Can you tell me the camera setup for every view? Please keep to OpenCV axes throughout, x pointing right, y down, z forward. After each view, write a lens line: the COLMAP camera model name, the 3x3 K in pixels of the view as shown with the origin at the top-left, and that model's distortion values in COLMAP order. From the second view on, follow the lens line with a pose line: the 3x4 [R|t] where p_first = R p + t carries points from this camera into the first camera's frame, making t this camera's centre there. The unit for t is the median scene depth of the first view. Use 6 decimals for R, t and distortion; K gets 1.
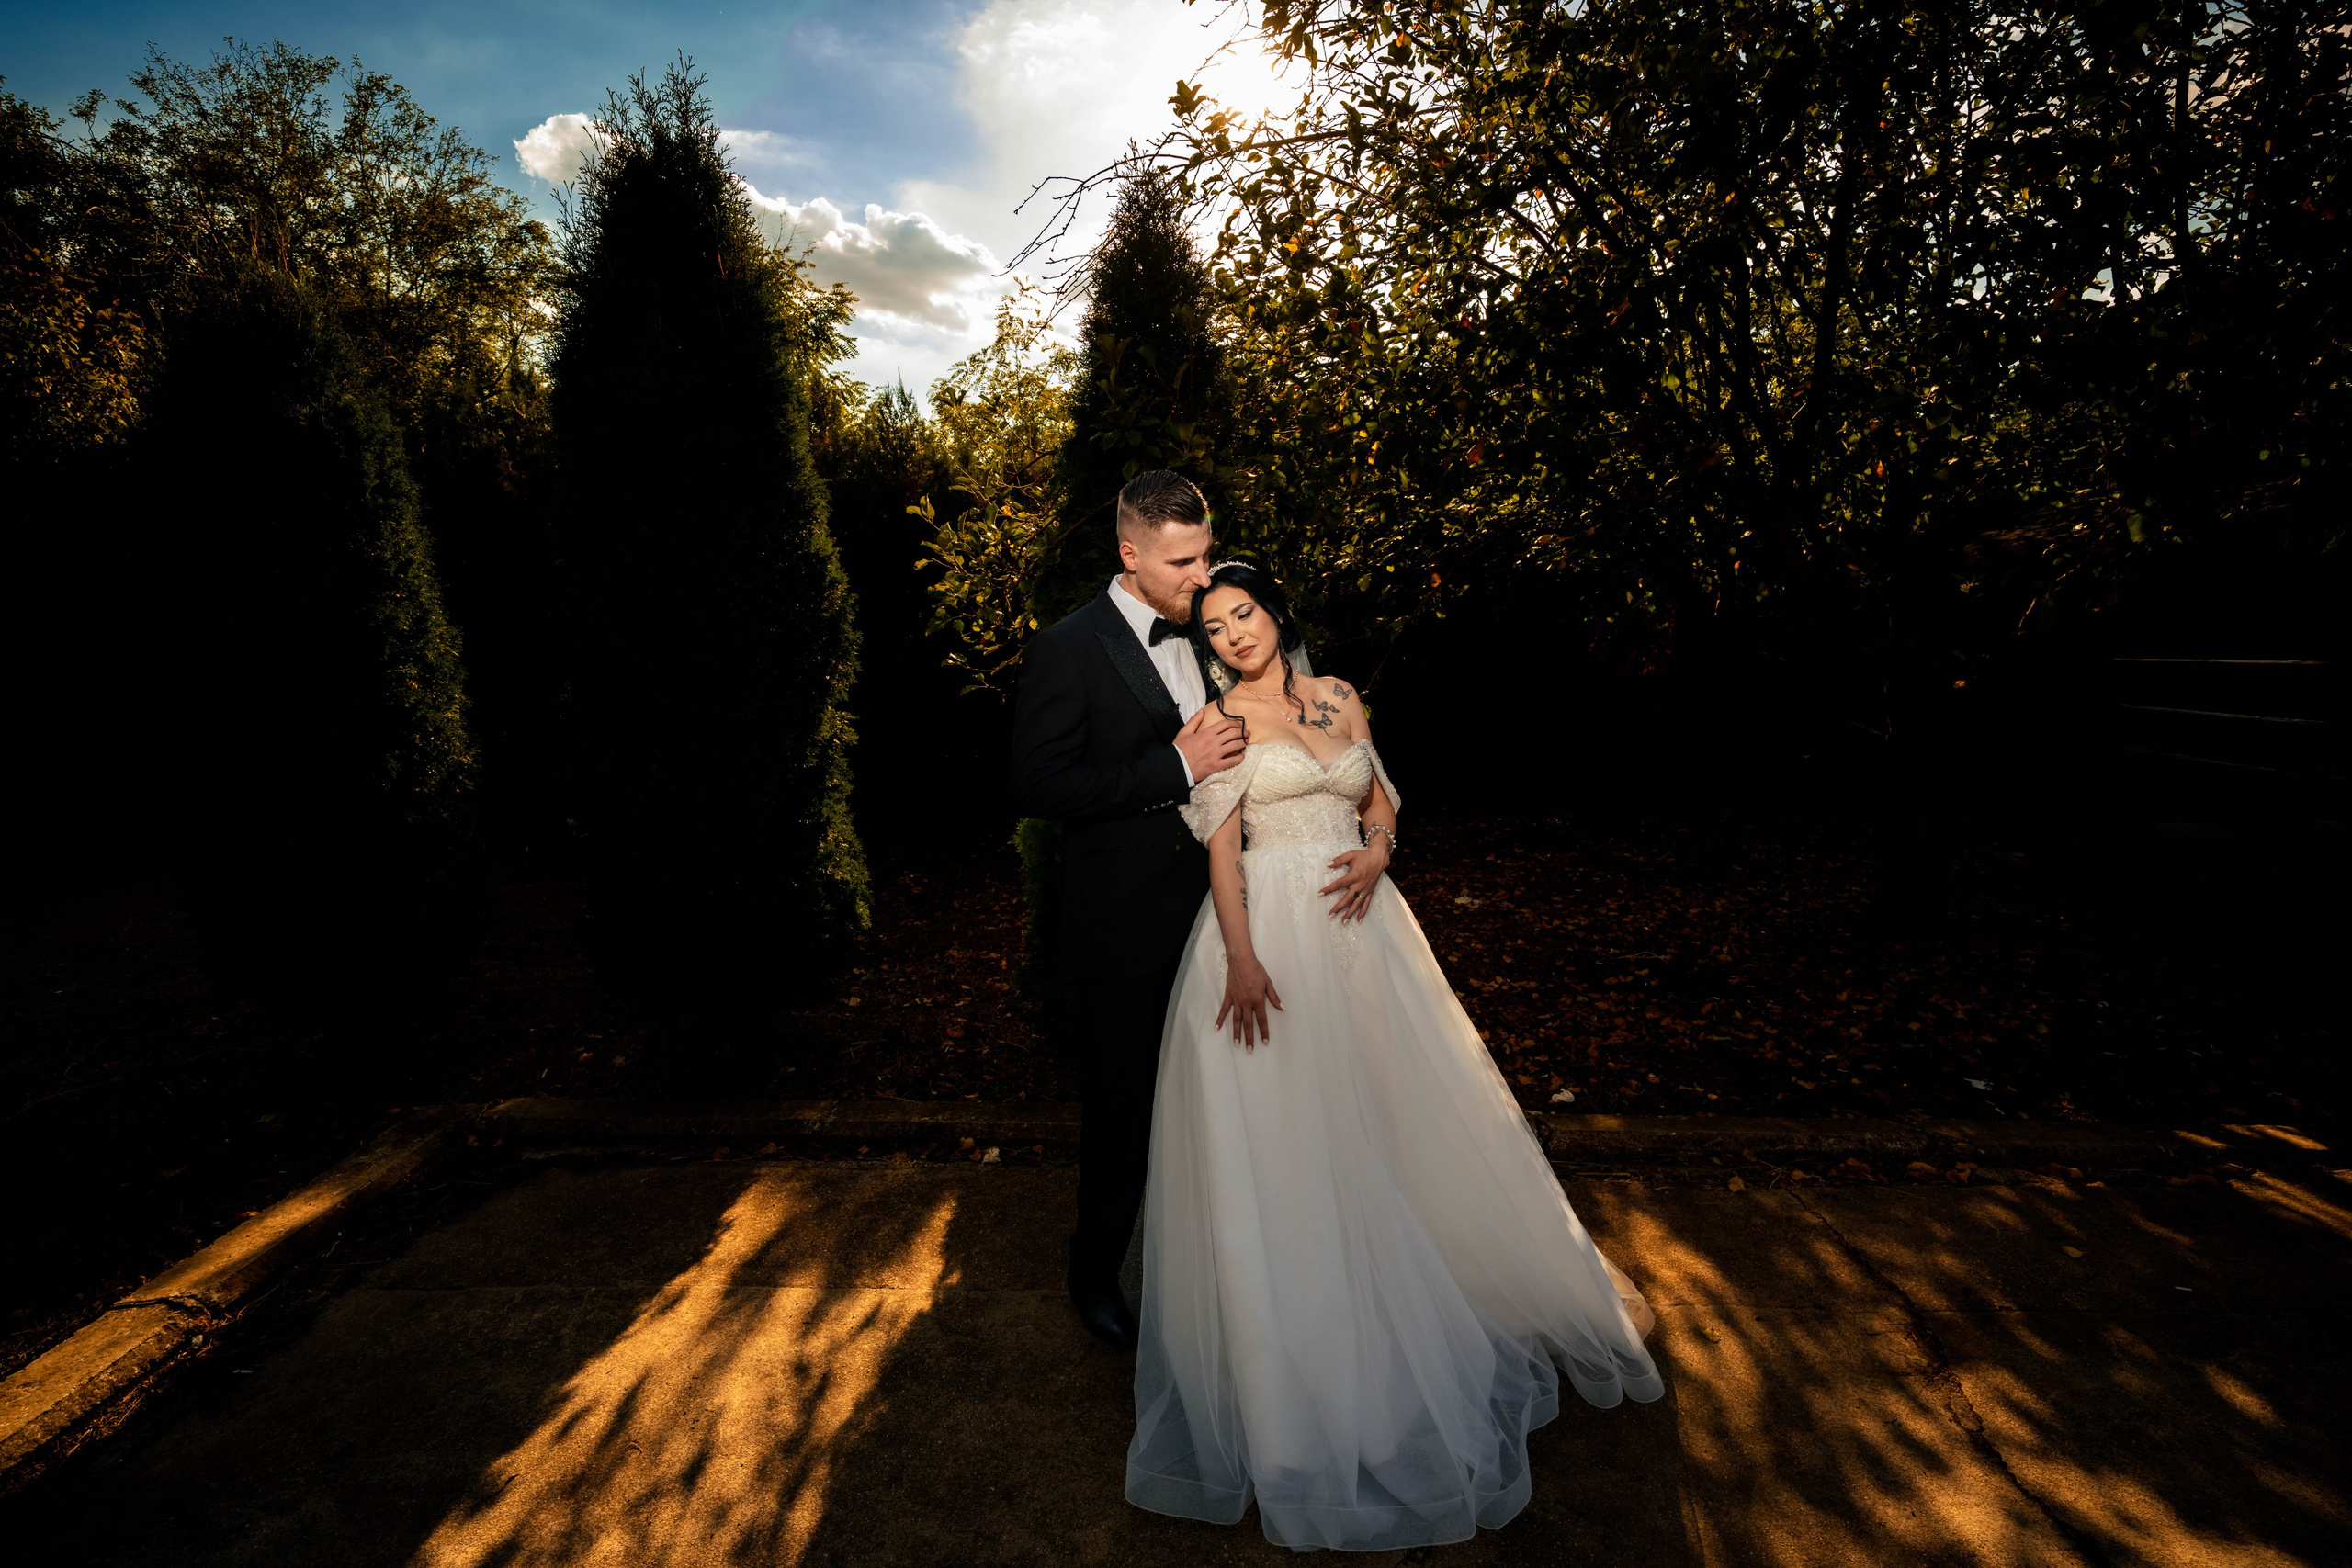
lens RADIAL K [[1095.0, 0, 1188.7], [0, 1095.0, 779.6], [0, 0, 1]] dist [0.004294, 0.000583]
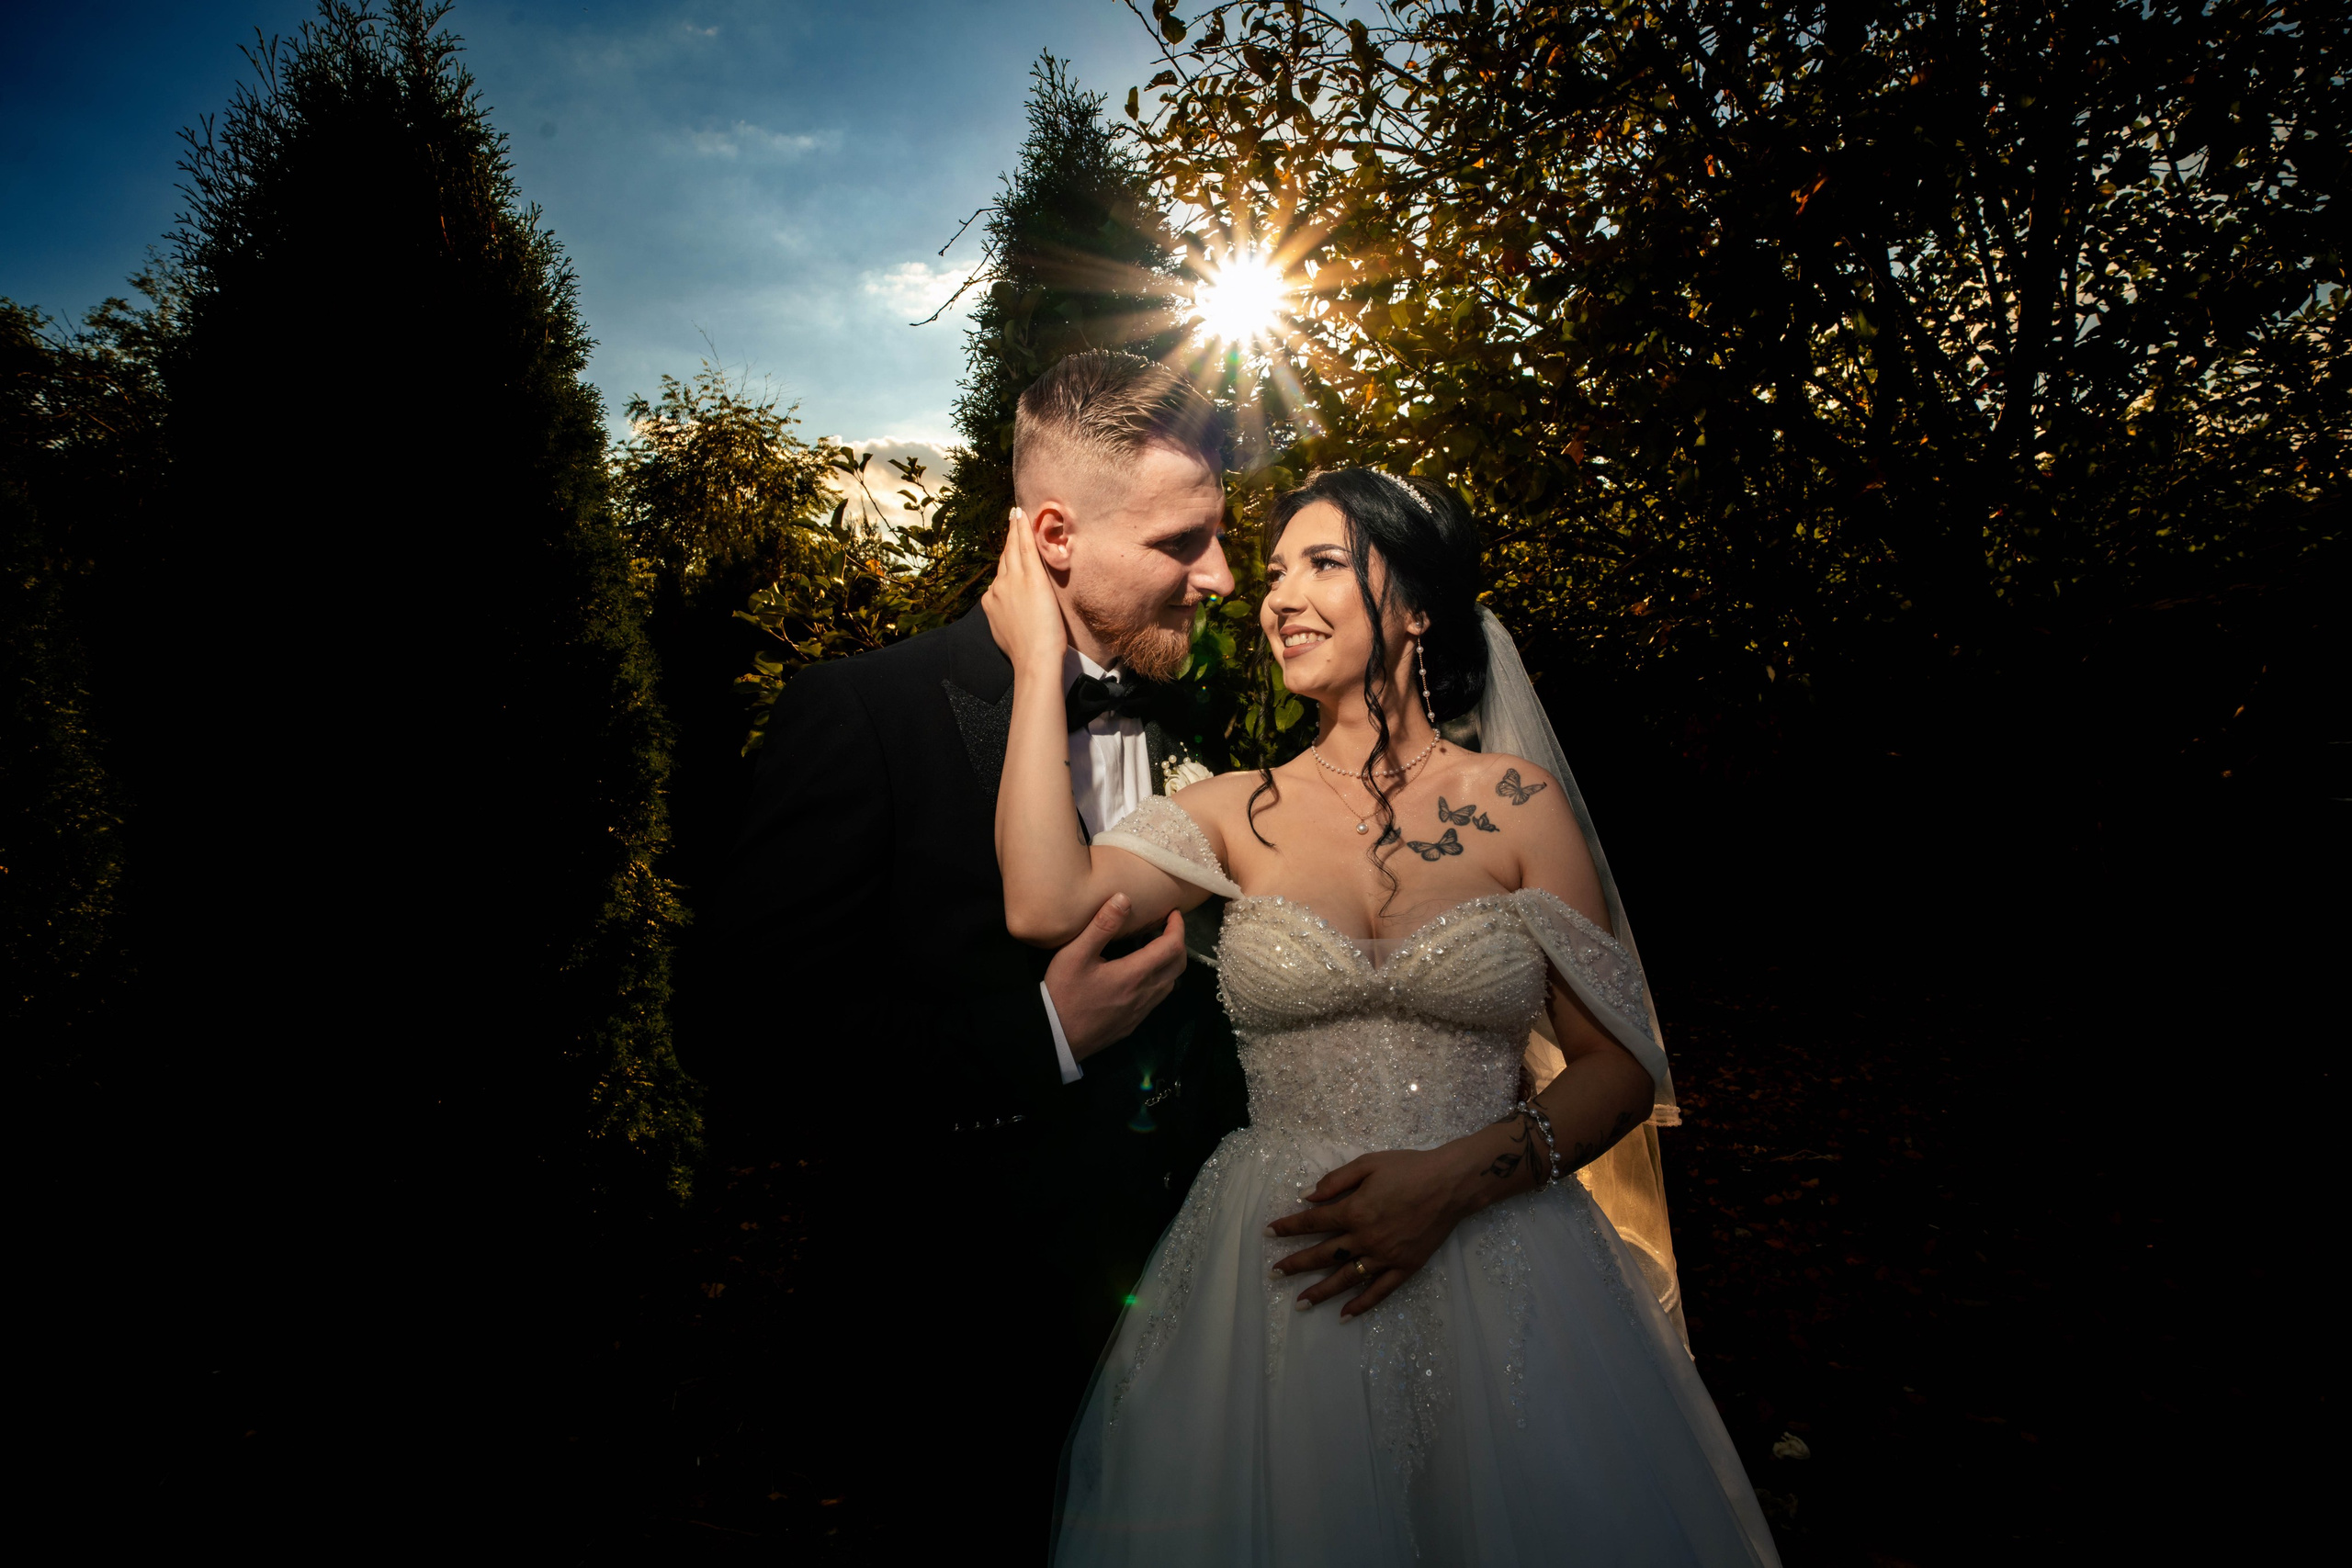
lens RADIAL K [[1095.0, 0, 1188.7], [0, 1095.0, 779.6], [0, 0, 1]] dist [0.004294, 0.000583]
pose [[0.998944, -0.044883, -0.009786, 0.021950], [0.043204, 0.990329, -0.131842, -0.018847], [0.015609, 0.131280, 0.991222, 0.316590]]
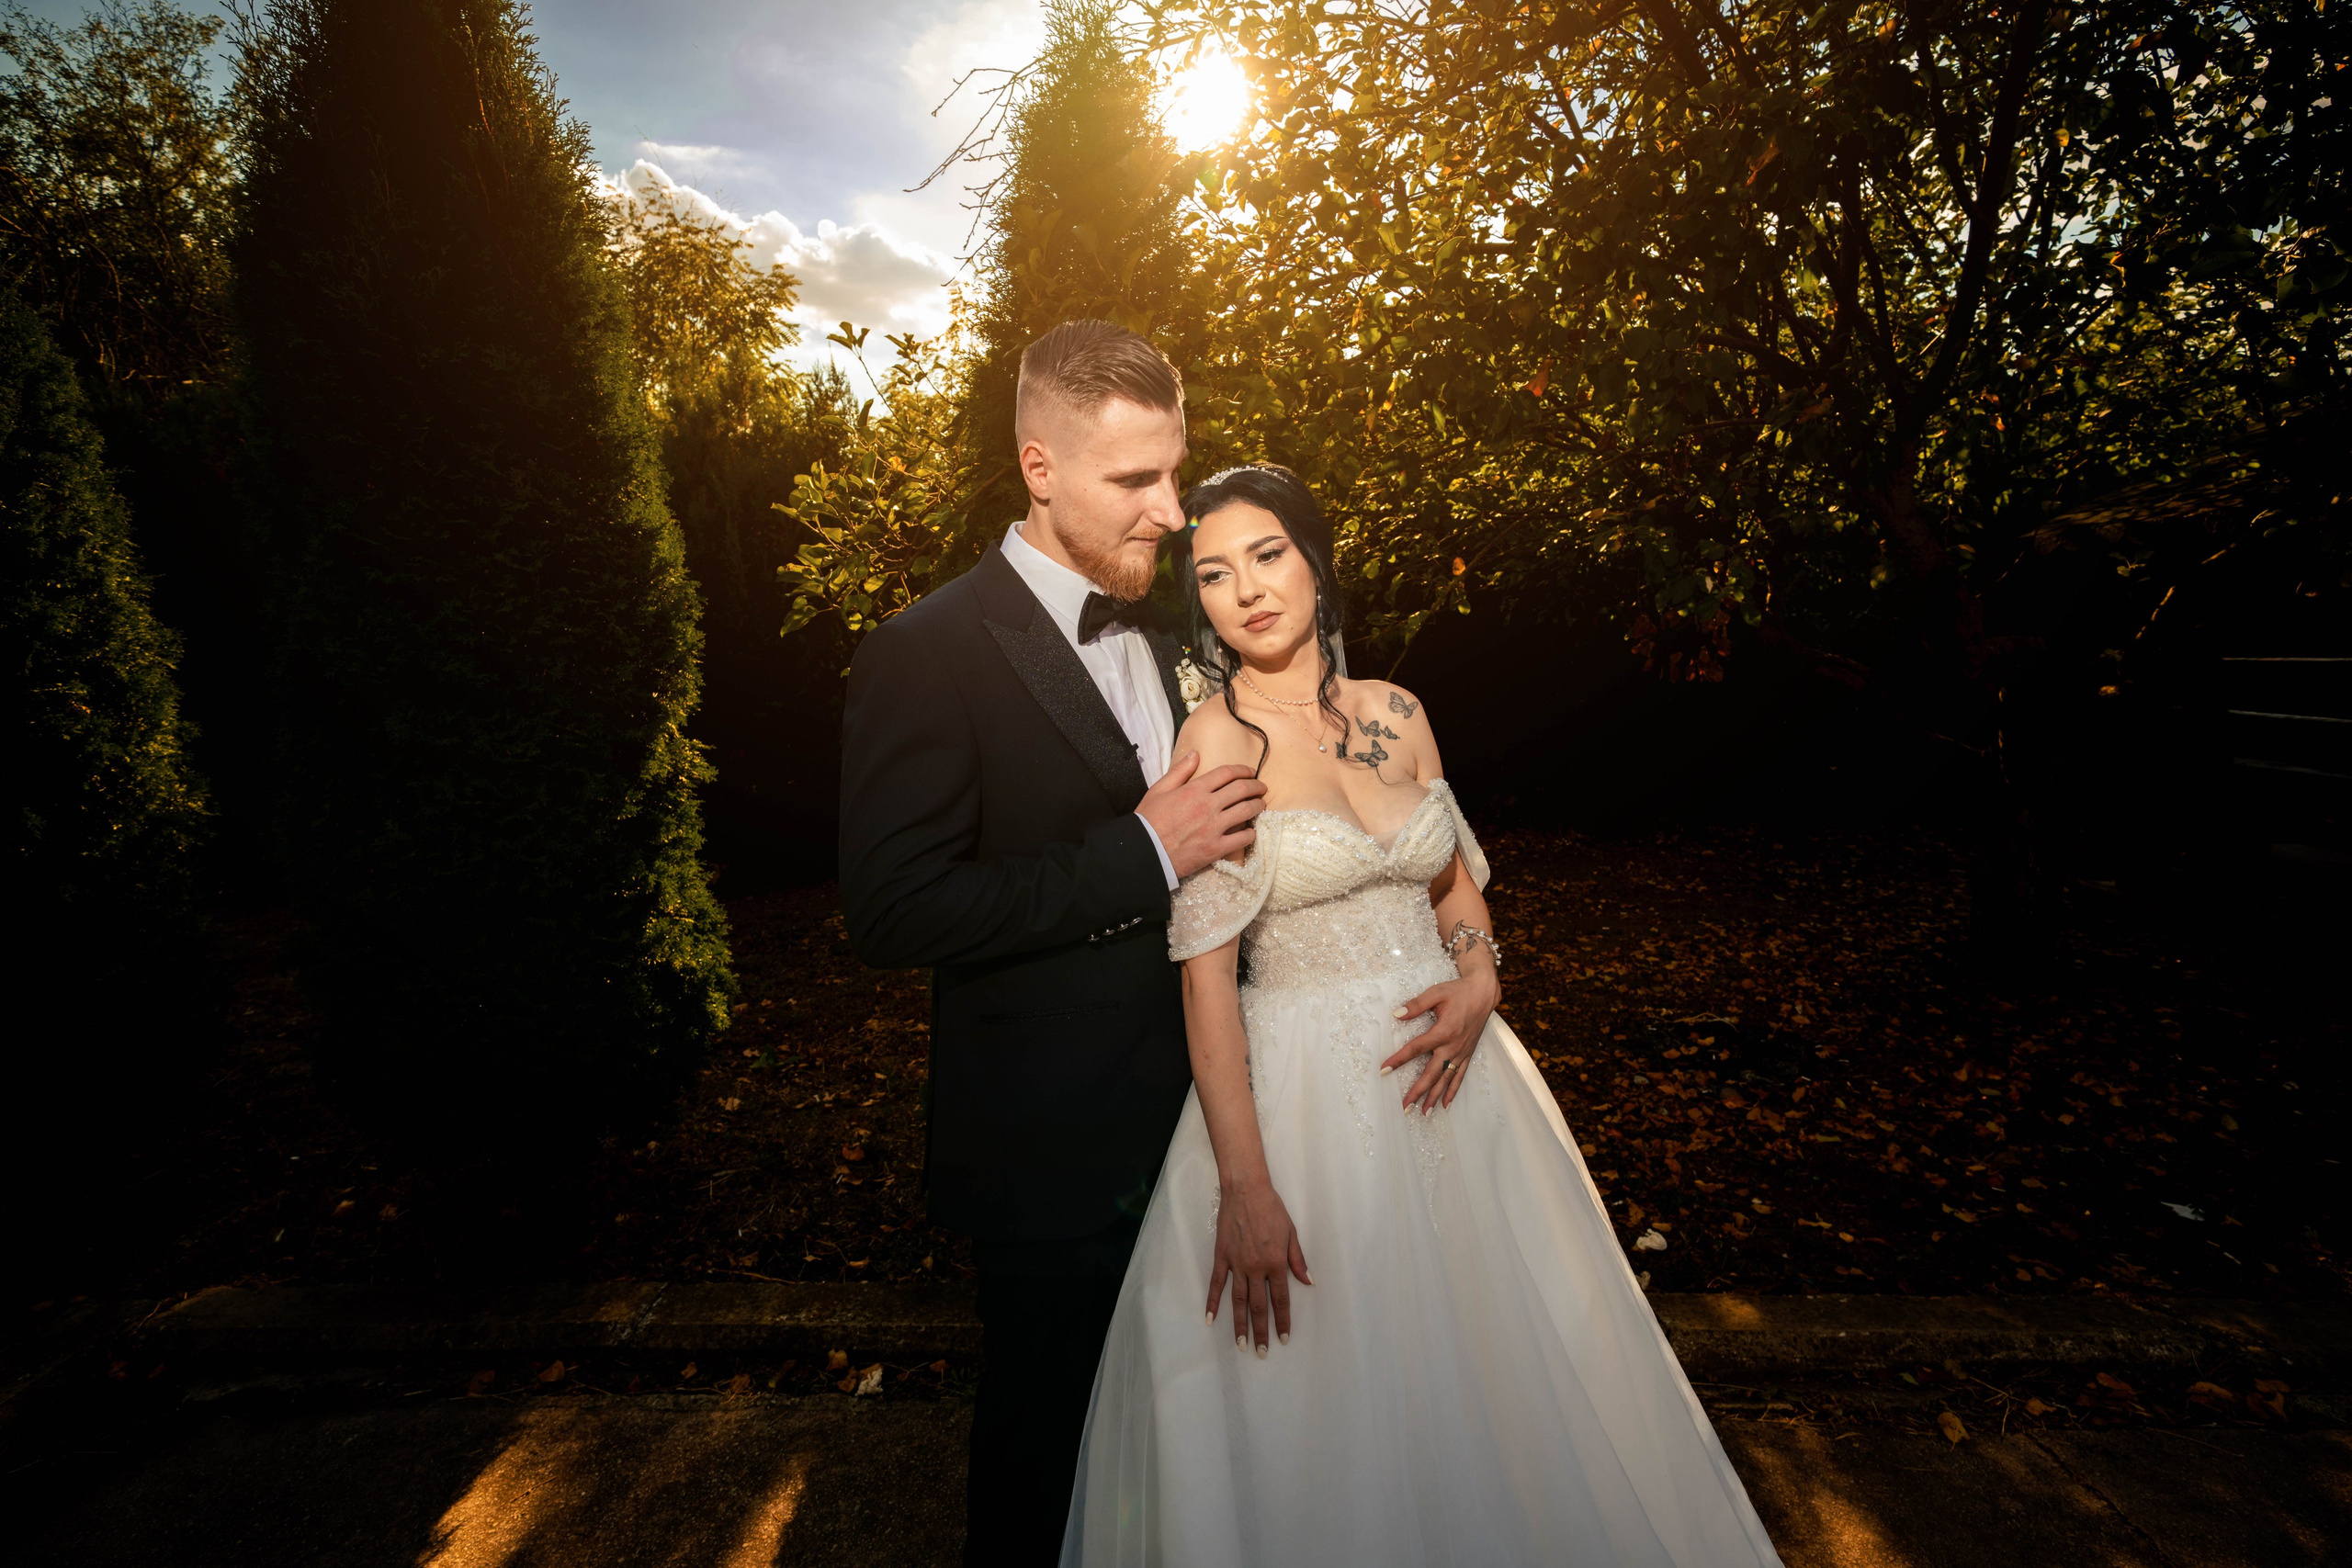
lens RADIAL K [[1124.5, 0, 1185.2], [0, 1124.5, 783.5], [0, 0, 1]] dist [0.003529, 0.000654]
pose [[0.999734, -0.009160, 0.021179, 0.006266], [0.009282, 0.999941, -0.005710, -0.024125], [-0.021125, 0.005905, 0.999759, 0.220750]]
